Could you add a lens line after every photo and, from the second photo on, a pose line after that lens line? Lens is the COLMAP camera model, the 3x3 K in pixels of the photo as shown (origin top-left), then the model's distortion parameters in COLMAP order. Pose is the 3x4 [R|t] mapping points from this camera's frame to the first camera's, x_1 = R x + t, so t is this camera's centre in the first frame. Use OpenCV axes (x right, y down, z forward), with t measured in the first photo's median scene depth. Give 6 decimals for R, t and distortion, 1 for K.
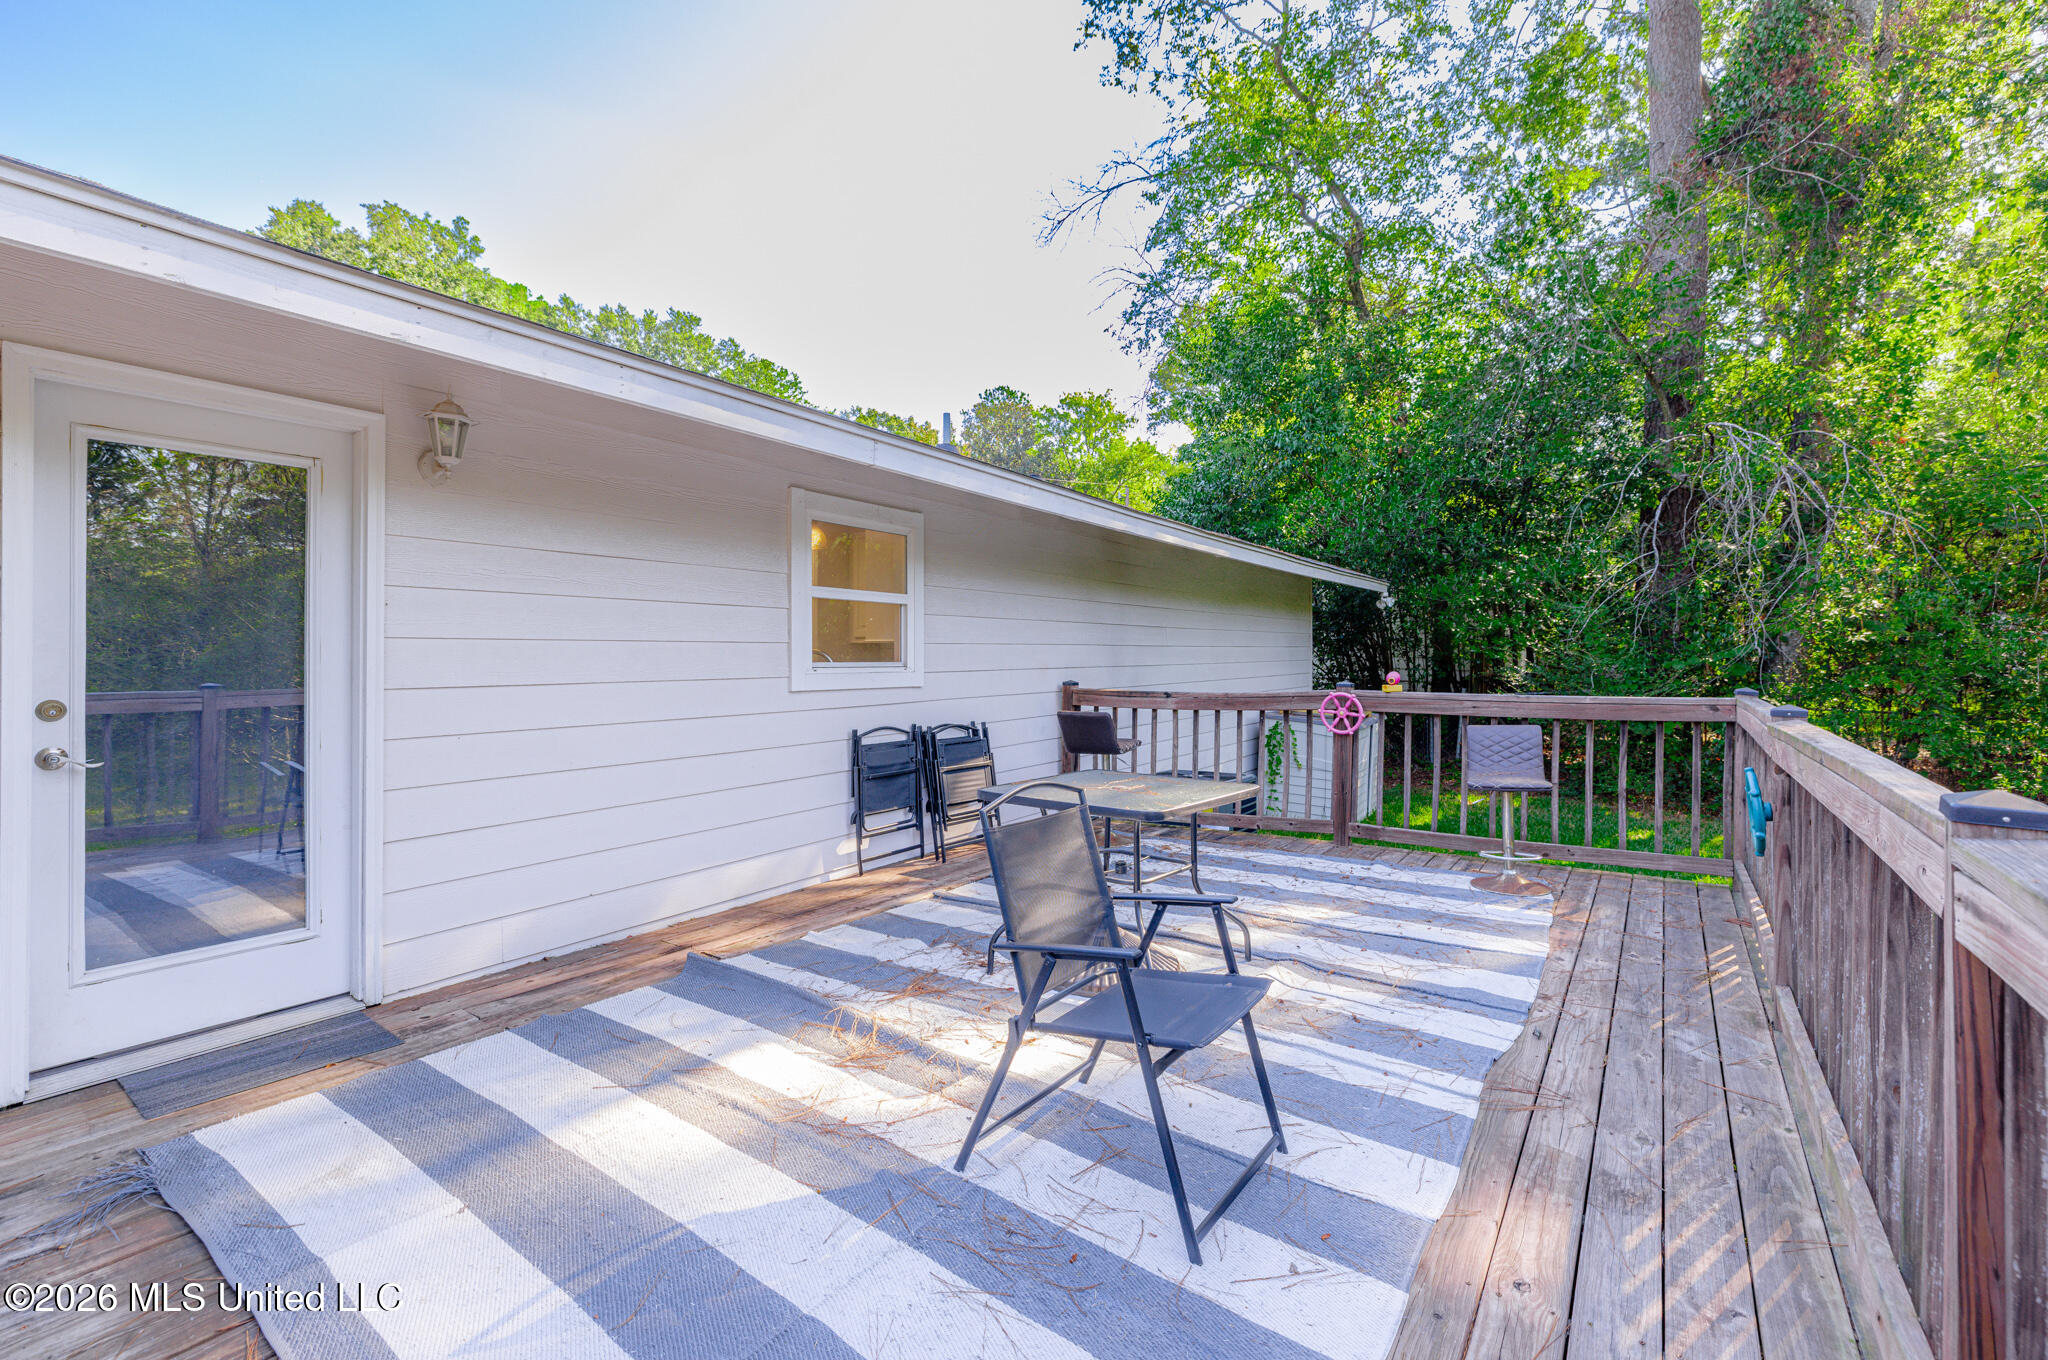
lens RADIAL K [[871.9, 0, 1015.1], [0, 871.9, 651.9], [0, 0, 1]] dist [-0.002138, -0.000203]
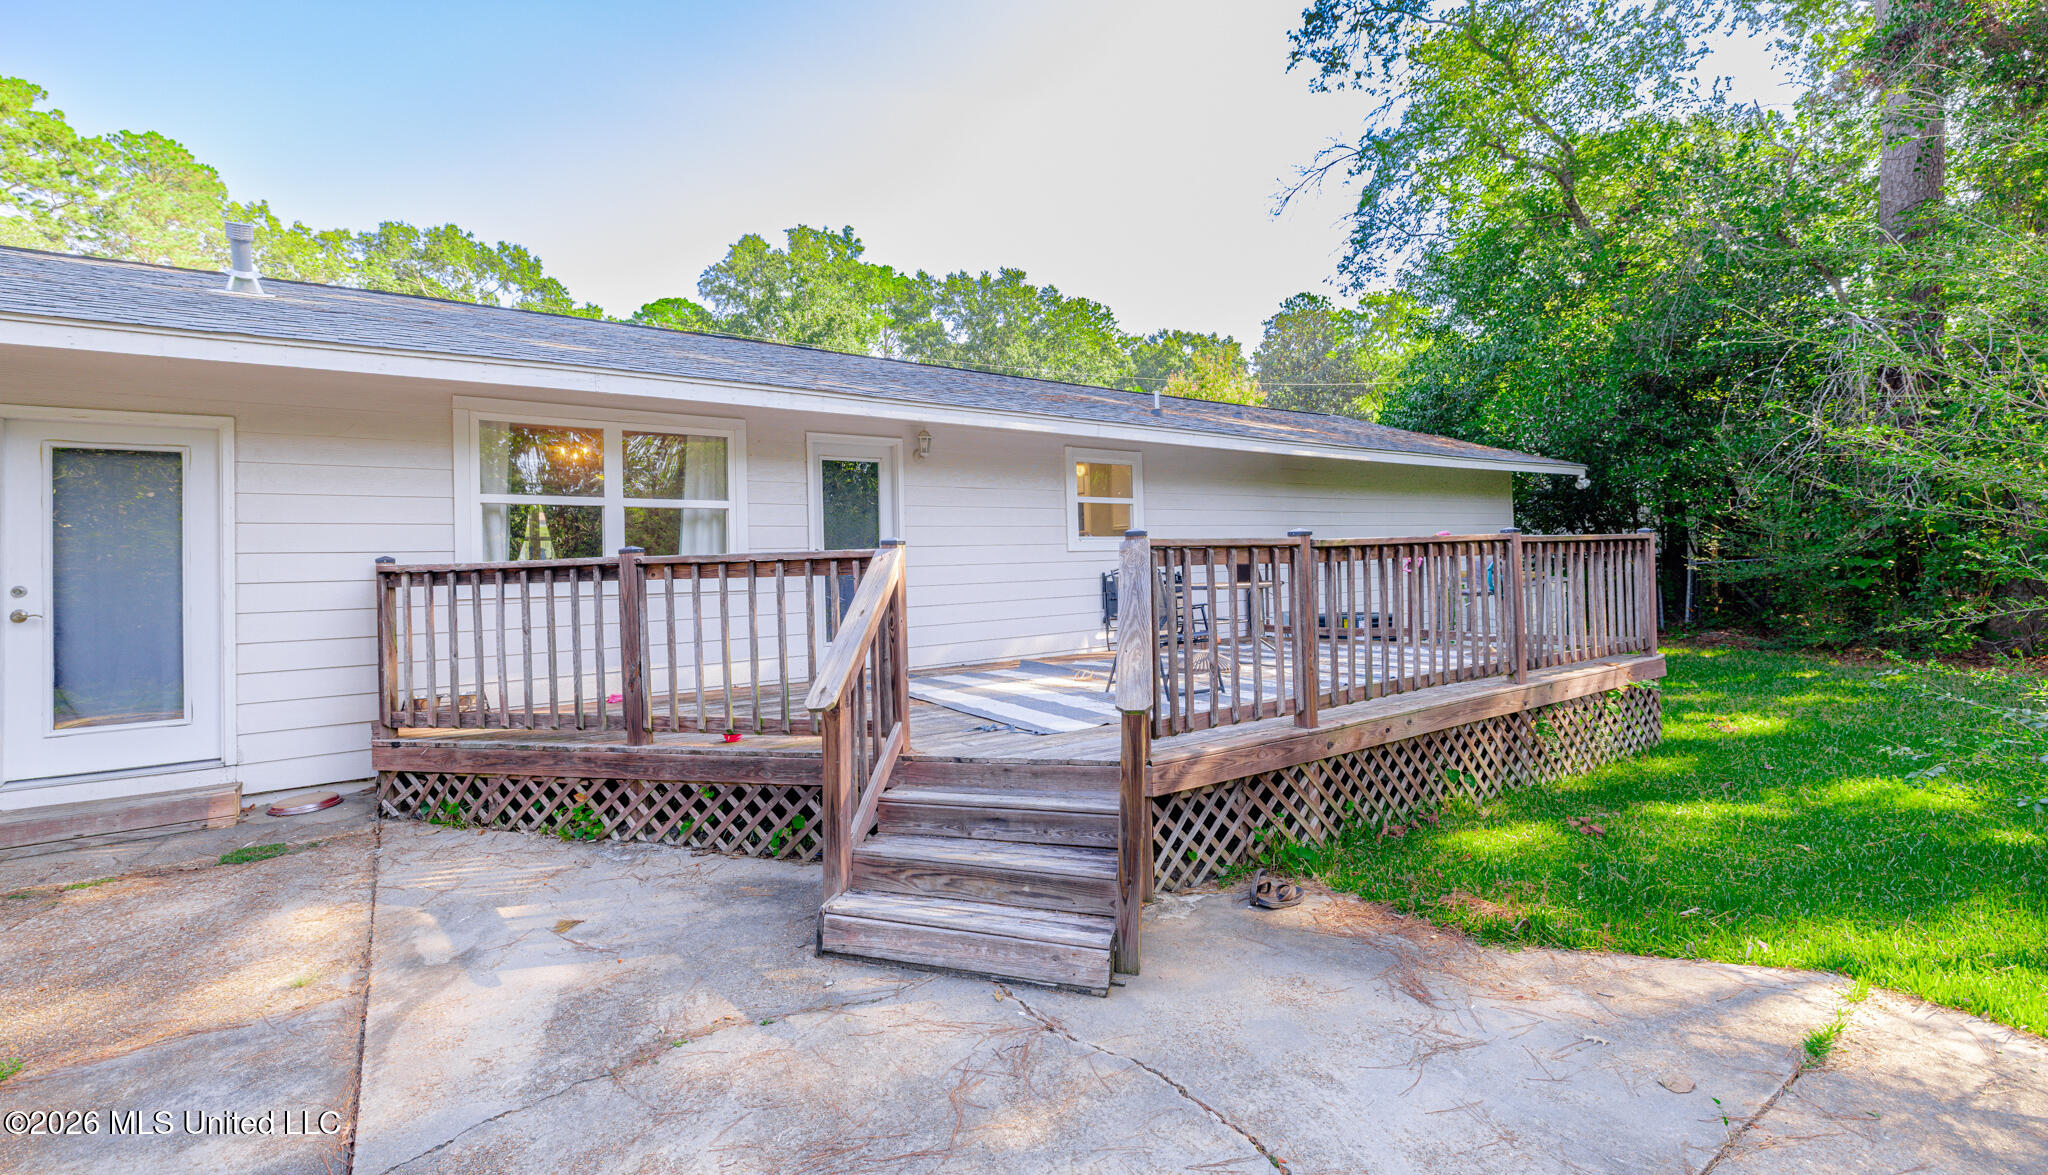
lens RADIAL K [[858.1, 0, 1022.6], [0, 858.1, 547.0], [0, 0, 1]] dist [-0.000452, -0.000097]
pose [[0.934972, -0.034618, -0.353029, 0.037227], [0.029354, 0.999364, -0.020255, 0.008132], [0.353506, 0.008575, 0.935393, -0.095218]]
